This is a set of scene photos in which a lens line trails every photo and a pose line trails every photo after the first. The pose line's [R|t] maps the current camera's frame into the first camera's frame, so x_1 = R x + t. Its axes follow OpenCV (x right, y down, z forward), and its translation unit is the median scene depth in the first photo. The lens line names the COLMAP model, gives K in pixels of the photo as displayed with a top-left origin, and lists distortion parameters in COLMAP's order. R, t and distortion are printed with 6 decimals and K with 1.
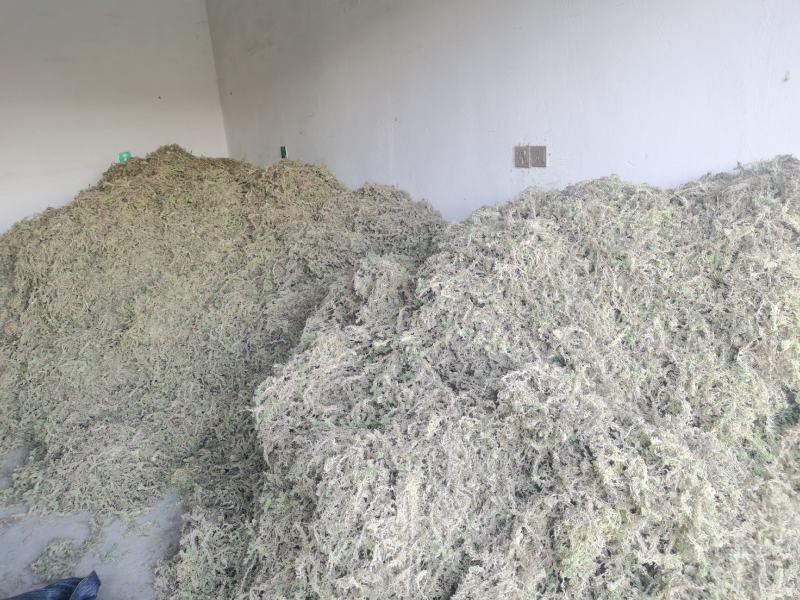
lens RADIAL K [[613.3, 0, 399.5], [0, 613.3, 302.4], [0, 0, 1]] dist [0.036792, -0.016007]
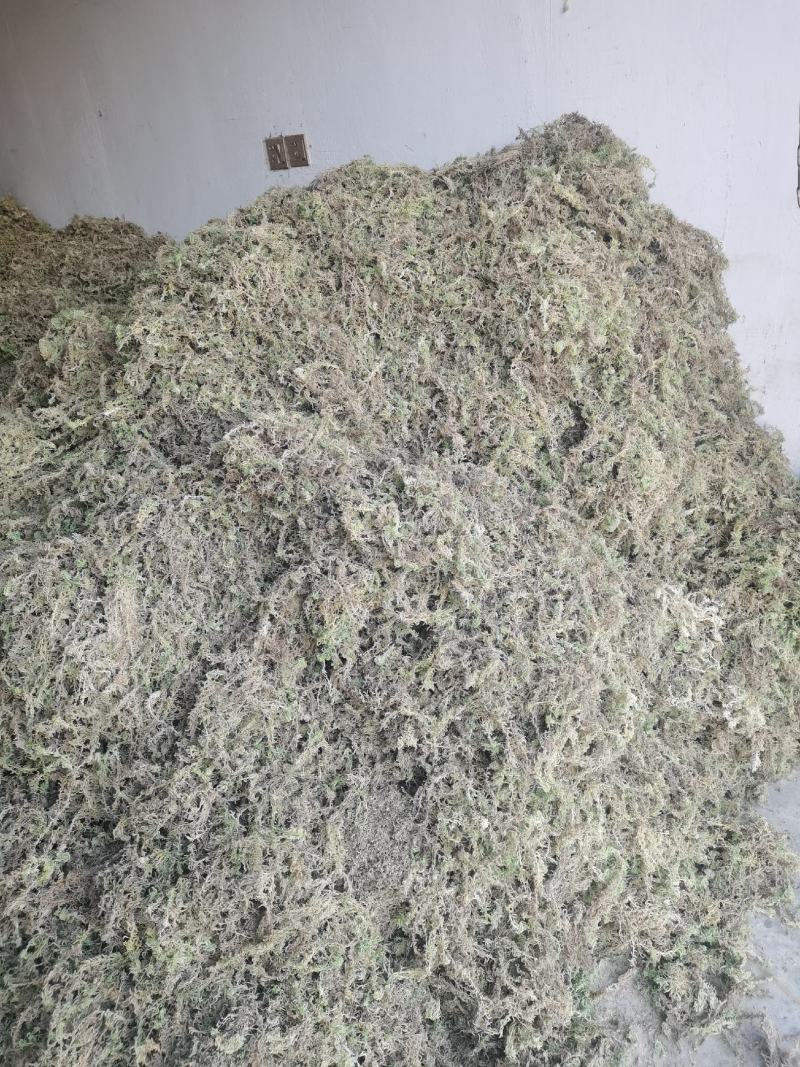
lens RADIAL K [[818.0, 0, 400.7], [0, 818.0, 531.8], [0, 0, 1]] dist [0.036792, -0.016007]
pose [[0.968437, -0.157840, 0.192916, 0.161015], [0.125172, 0.977251, 0.171209, 0.091143], [-0.215551, -0.141657, 0.966163, -0.042788]]
